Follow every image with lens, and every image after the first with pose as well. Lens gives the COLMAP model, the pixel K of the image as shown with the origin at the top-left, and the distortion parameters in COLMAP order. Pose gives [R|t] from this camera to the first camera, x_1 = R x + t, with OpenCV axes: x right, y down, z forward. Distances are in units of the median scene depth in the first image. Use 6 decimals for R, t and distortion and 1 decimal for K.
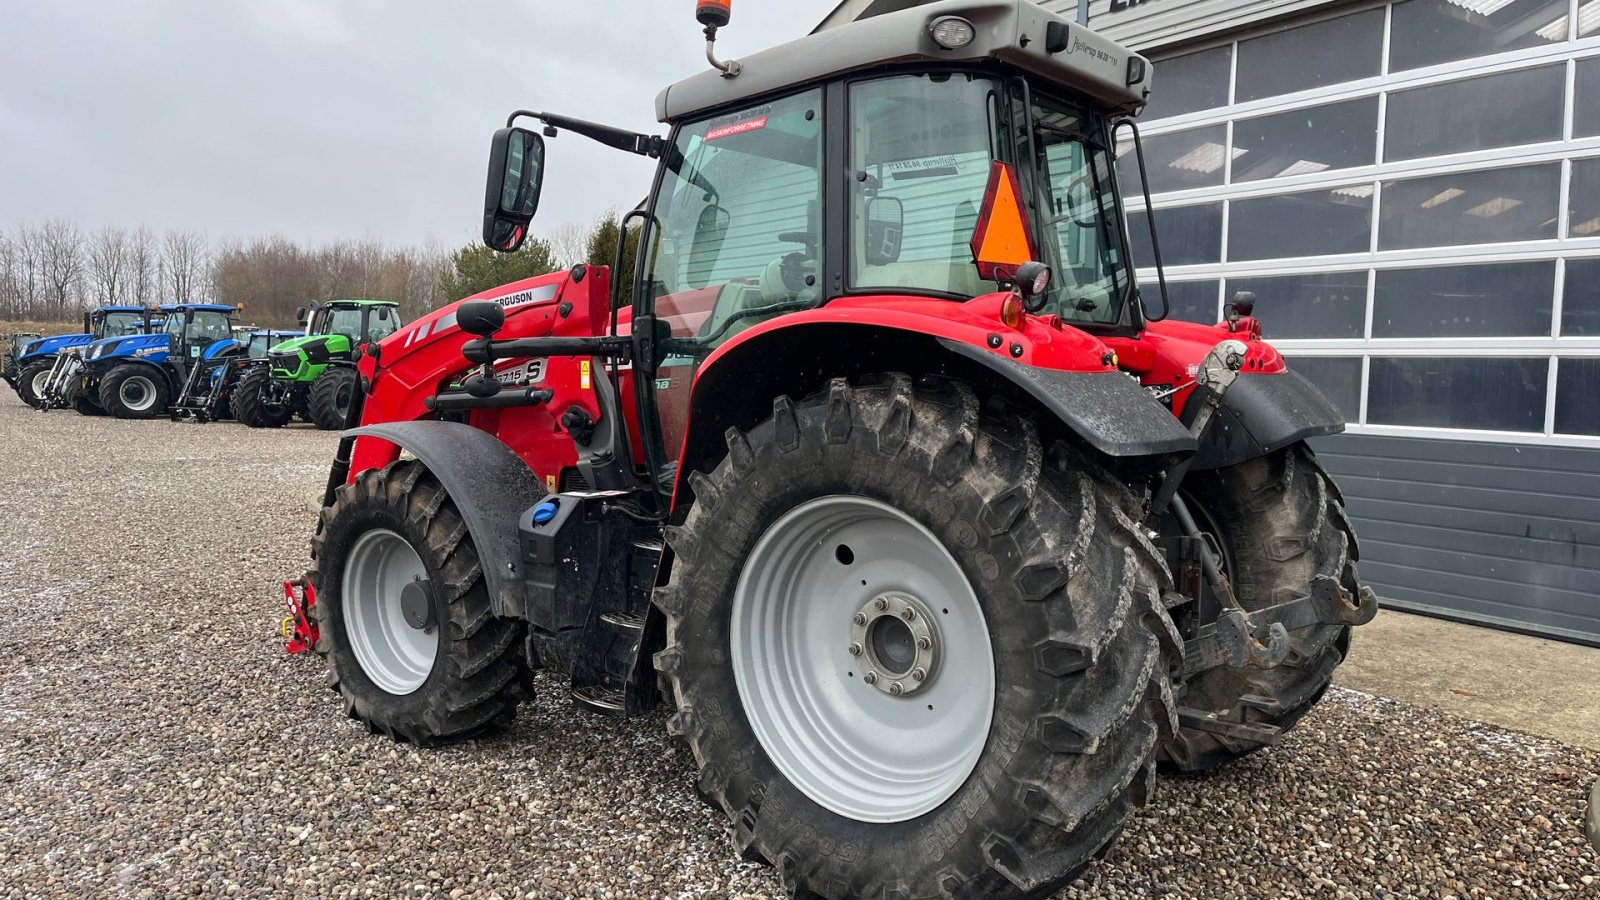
lens RADIAL K [[1204.2, 0, 788.4], [0, 1204.2, 459.5], [0, 0, 1]] dist [0.070498, -0.087339]
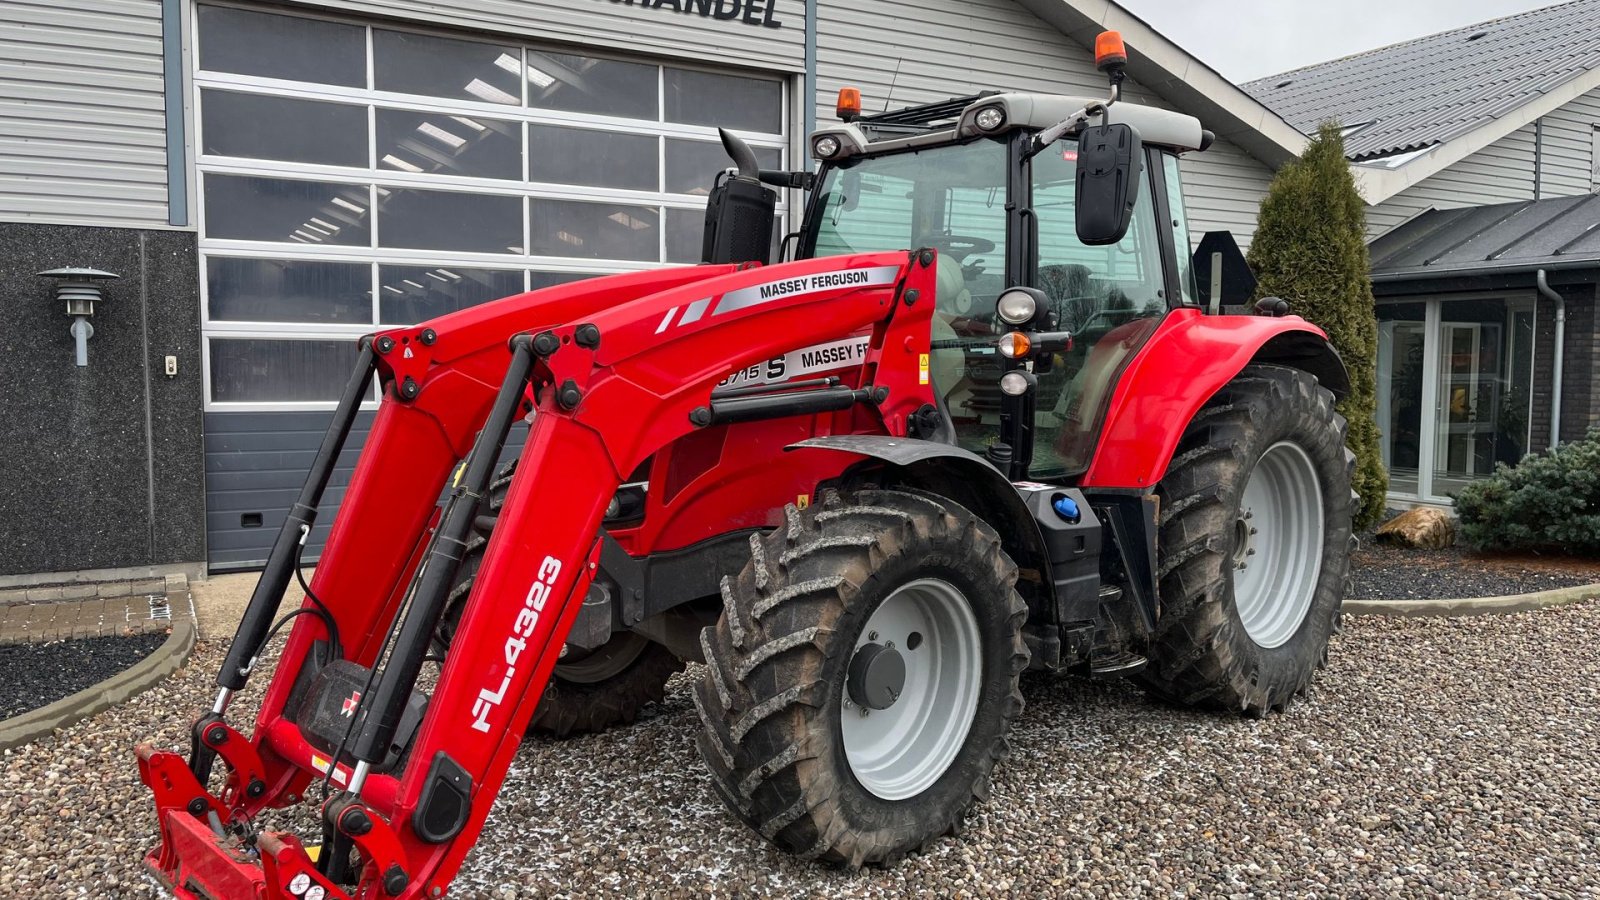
lens RADIAL K [[1204.2, 0, 786.5], [0, 1204.2, 453.1], [0, 0, 1]] dist [0.070498, -0.087339]
pose [[0.114338, -0.088316, 0.989509, -1.231103], [0.073242, 0.994079, 0.080260, -0.099469], [-0.990738, 0.063297, 0.120129, 1.127411]]
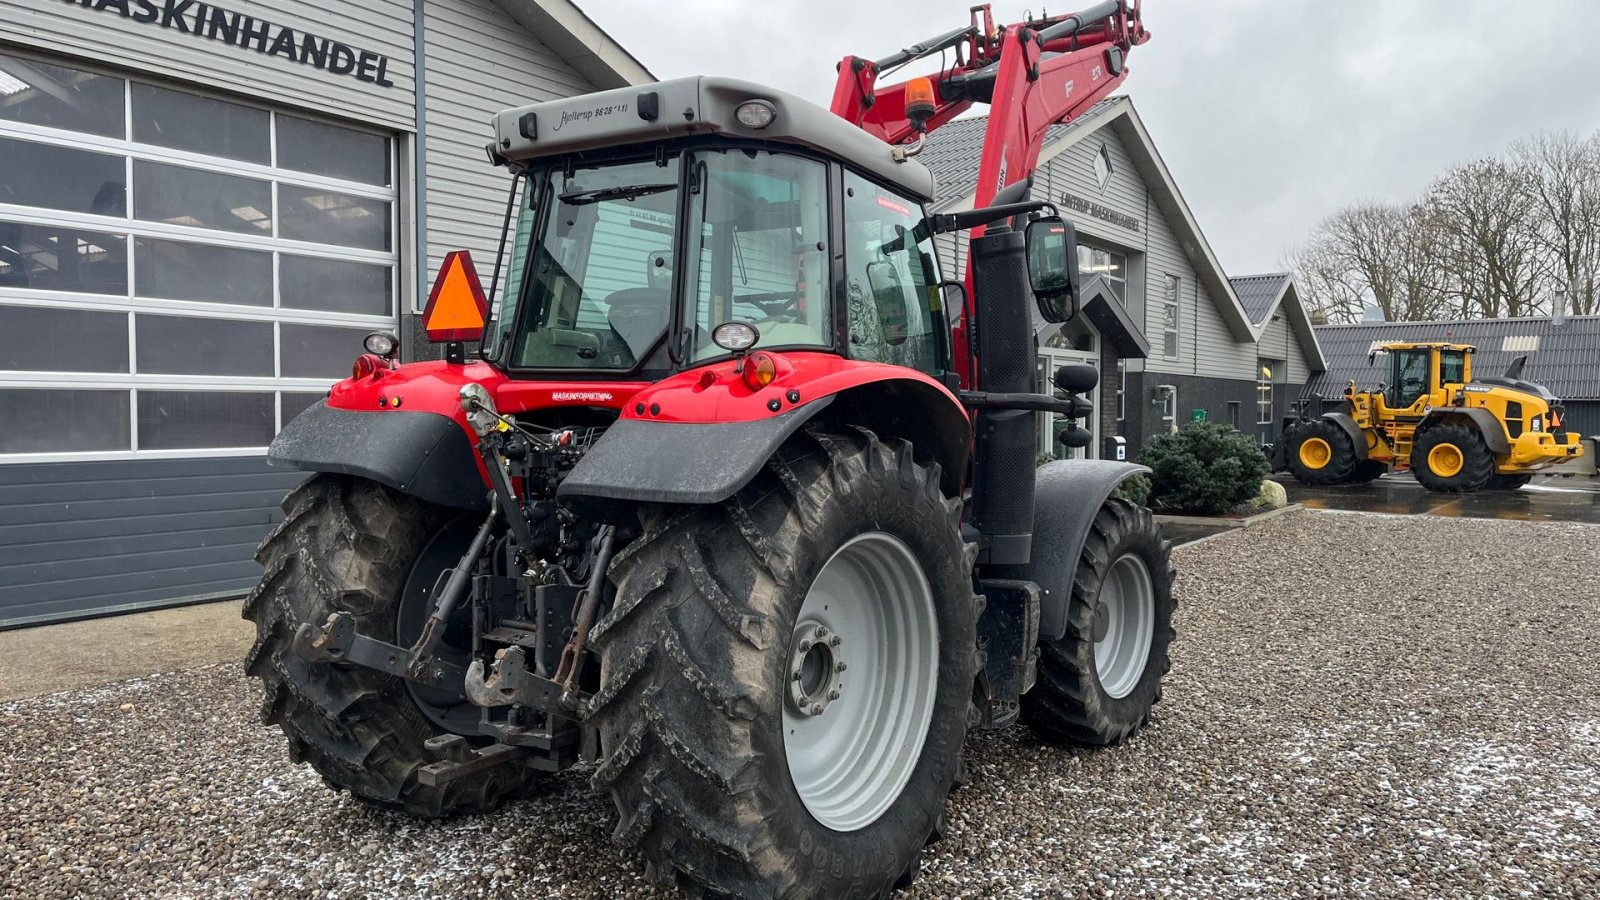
lens RADIAL K [[1204.2, 0, 802.7], [0, 1204.2, 444.2], [0, 0, 1]] dist [0.070498, -0.087339]
pose [[-0.355834, -0.048265, 0.933302, -1.439834], [0.062306, 0.995218, 0.075221, -0.148188], [-0.932470, 0.084916, -0.351125, 1.511372]]
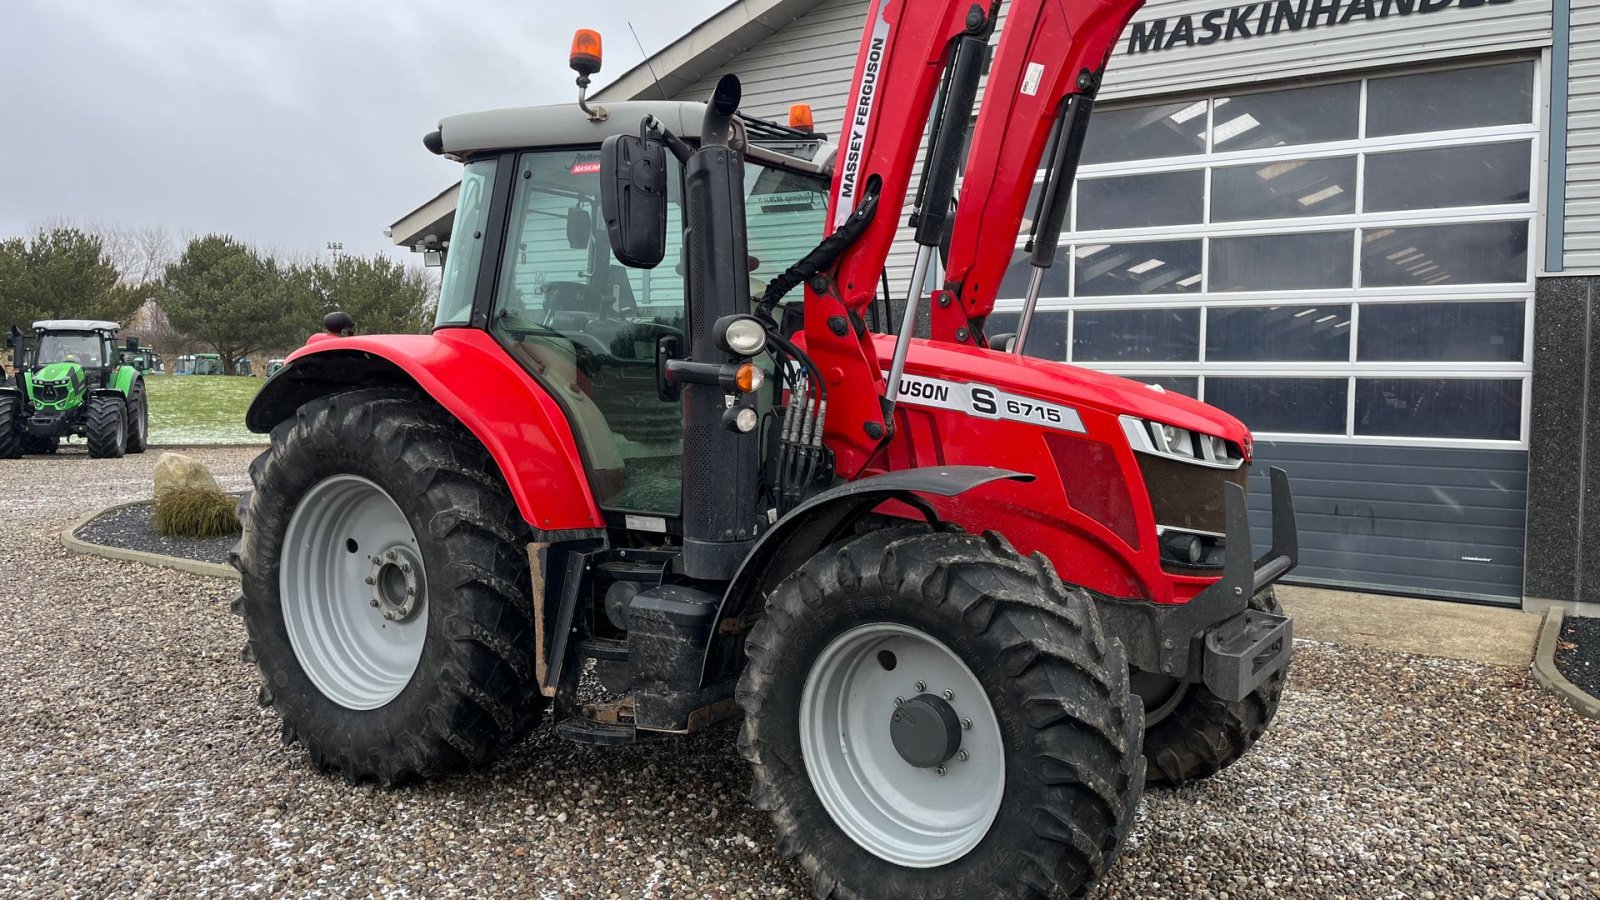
lens RADIAL K [[1204.2, 0, 796.6], [0, 1204.2, 438.7], [0, 0, 1]] dist [0.070498, -0.087339]
pose [[0.926896, -0.020356, 0.374766, -0.686445], [0.030642, 0.999299, -0.021507, -0.012758], [-0.374066, 0.031419, 0.926870, 0.012660]]
